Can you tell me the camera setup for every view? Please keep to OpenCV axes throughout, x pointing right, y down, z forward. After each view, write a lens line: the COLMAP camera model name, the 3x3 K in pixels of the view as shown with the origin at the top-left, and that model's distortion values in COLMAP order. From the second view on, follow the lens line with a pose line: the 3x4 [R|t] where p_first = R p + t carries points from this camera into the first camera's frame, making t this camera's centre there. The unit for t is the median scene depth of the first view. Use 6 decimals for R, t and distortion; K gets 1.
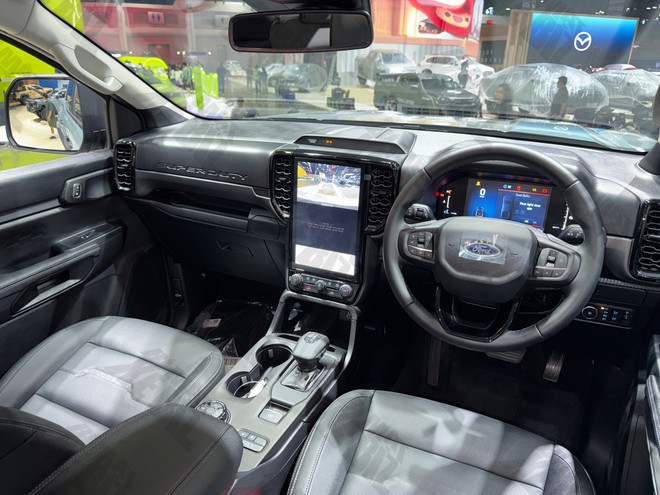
lens RADIAL K [[526.6, 0, 297.9], [0, 526.6, 249.6], [0, 0, 1]] dist [0.058910, -0.002689]
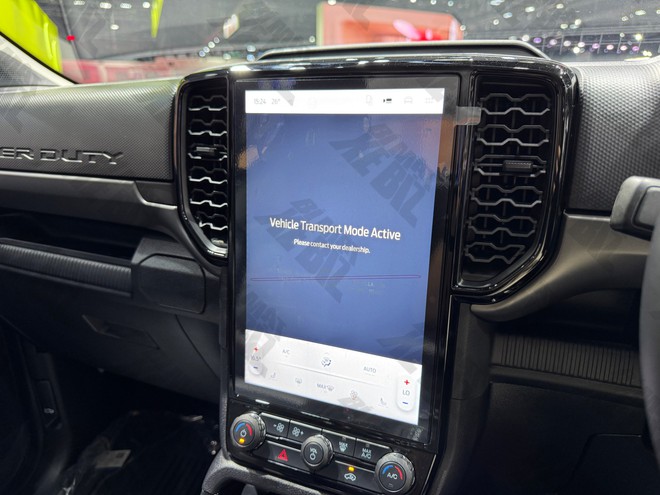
lens RADIAL K [[526.6, 0, 297.9], [0, 526.6, 249.6], [0, 0, 1]] dist [0.058910, -0.002689]
pose [[0.999130, -0.011897, 0.039975, 0.020218], [0.016077, 0.994244, -0.105927, -0.029051], [-0.038485, 0.106477, 0.993570, 0.706862]]
